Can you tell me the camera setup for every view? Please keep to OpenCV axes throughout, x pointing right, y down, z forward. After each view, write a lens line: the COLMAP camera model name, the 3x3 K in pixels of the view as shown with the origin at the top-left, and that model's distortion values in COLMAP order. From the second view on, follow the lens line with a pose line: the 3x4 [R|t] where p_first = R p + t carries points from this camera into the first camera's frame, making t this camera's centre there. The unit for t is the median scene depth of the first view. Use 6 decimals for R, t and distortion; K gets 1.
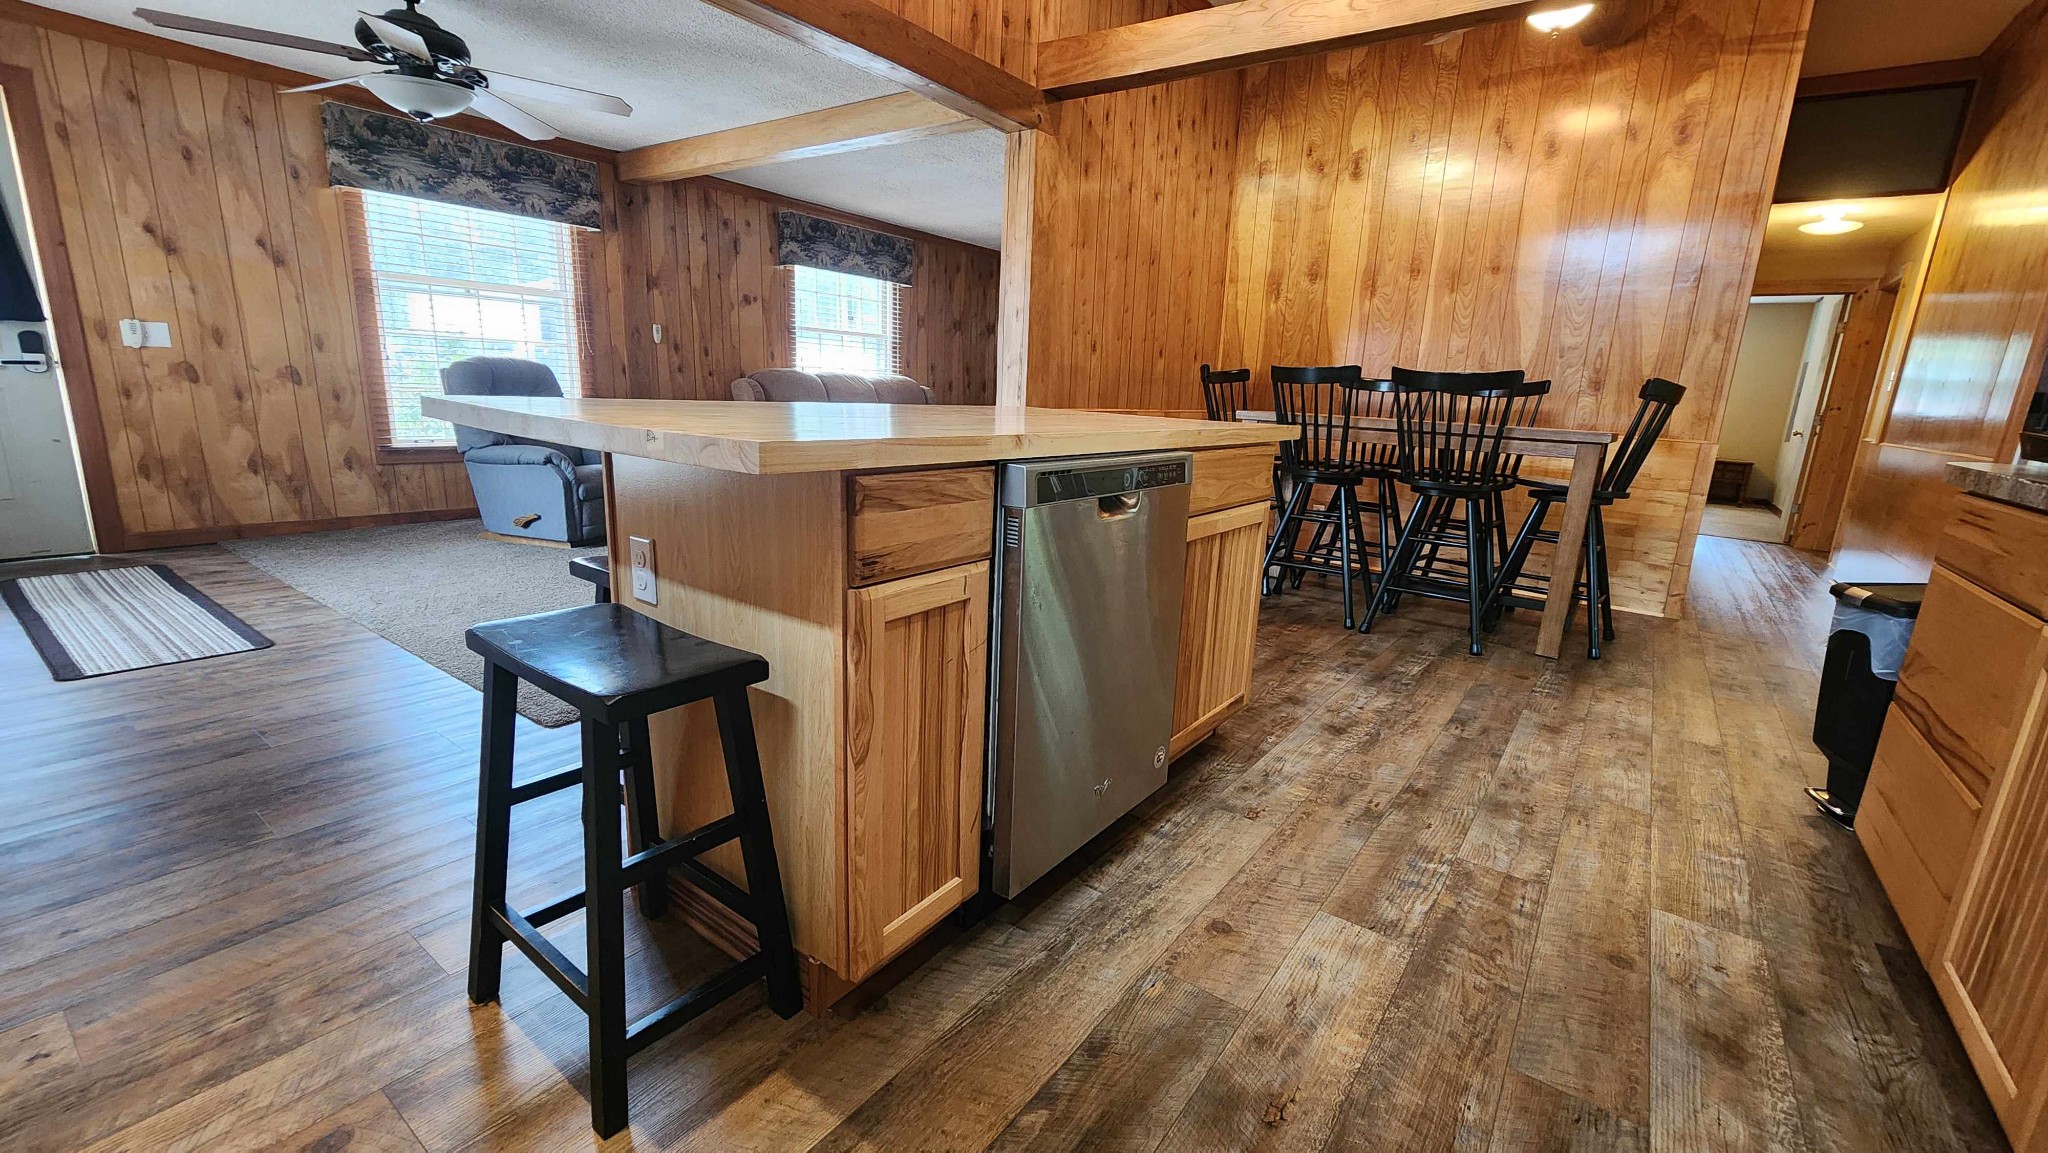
lens RADIAL K [[843.7, 0, 1031.5], [0, 843.7, 579.2], [0, 0, 1]] dist [0.000563, 0.000038]
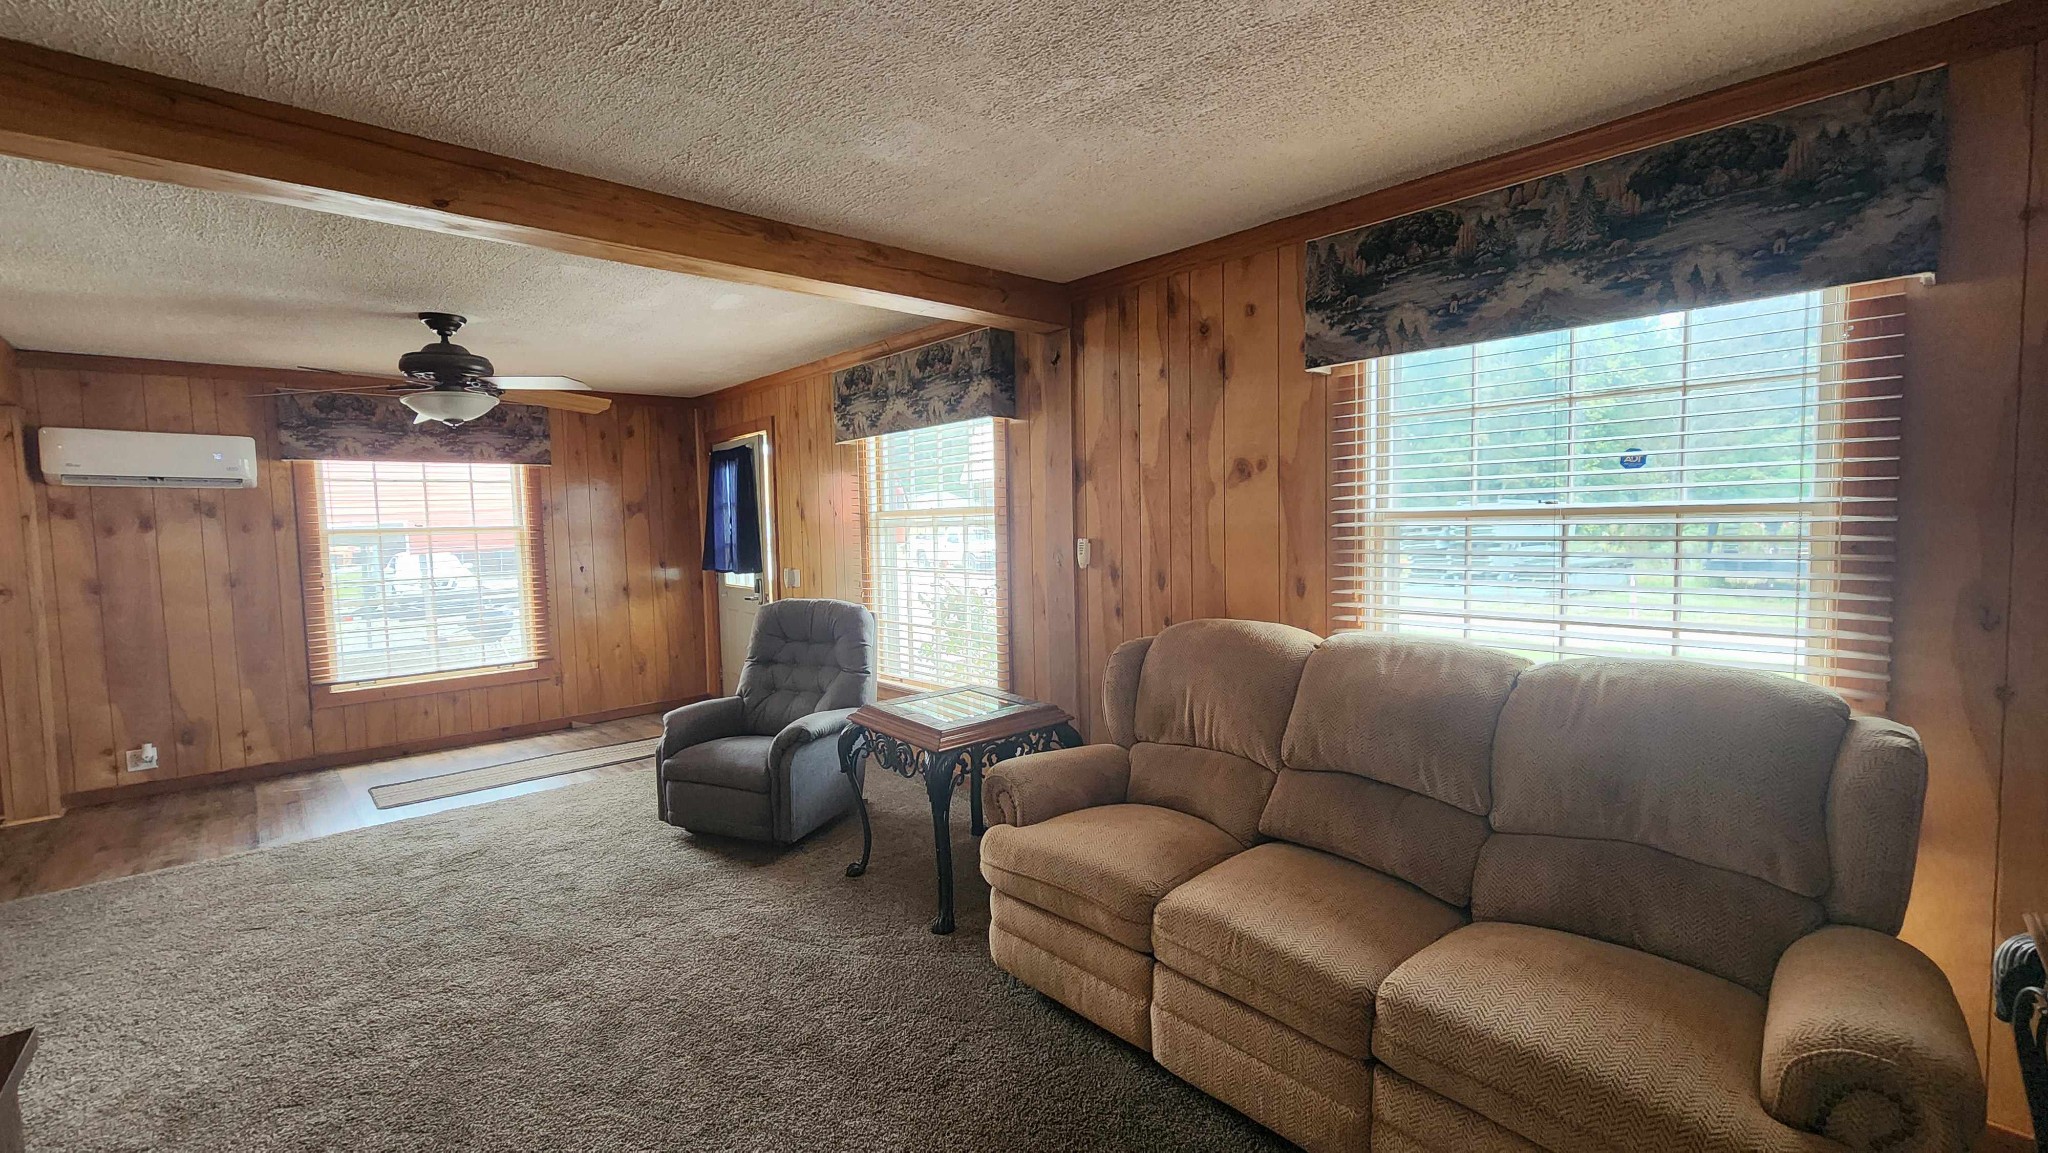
lens RADIAL K [[843.7, 0, 1031.5], [0, 843.7, 579.2], [0, 0, 1]] dist [0.000563, 0.000038]
pose [[-0.195782, 0.058418, -0.978906, 0.148015], [-0.180191, 0.979085, 0.094467, -0.309475], [0.963951, 0.194885, -0.181160, 1.031195]]
